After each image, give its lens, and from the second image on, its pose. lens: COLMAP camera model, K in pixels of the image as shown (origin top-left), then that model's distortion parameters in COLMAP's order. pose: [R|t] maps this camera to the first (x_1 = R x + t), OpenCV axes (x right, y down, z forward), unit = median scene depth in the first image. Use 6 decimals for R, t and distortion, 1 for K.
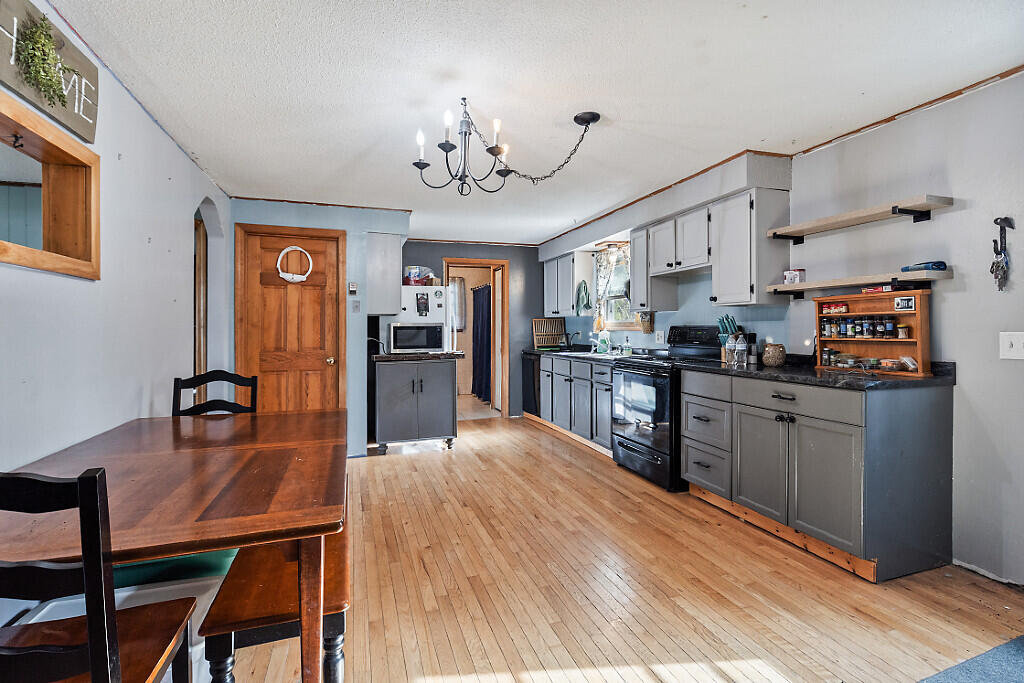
lens RADIAL K [[457.8, 0, 510.7], [0, 457.8, 324.6], [0, 0, 1]] dist [-0.002004, -0.000198]
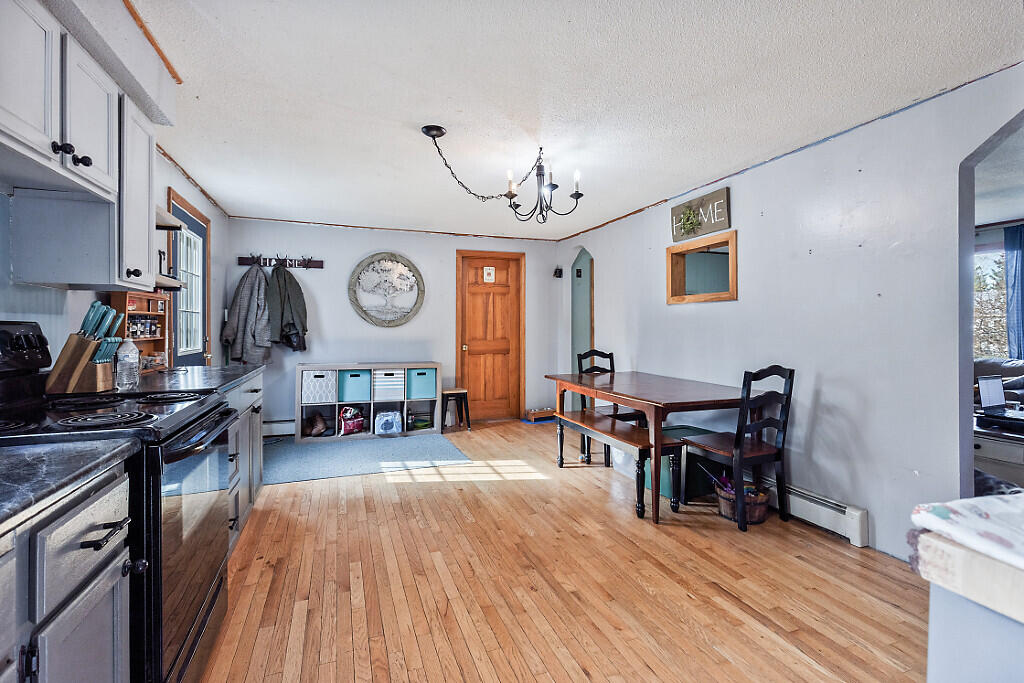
lens RADIAL K [[457.8, 0, 510.7], [0, 457.8, 324.6], [0, 0, 1]] dist [-0.002004, -0.000198]
pose [[-0.999652, -0.000478, -0.026385, 0.012809], [-0.000320, 0.999982, -0.005978, 0.006875], [0.026387, -0.005968, -0.999634, 2.018239]]
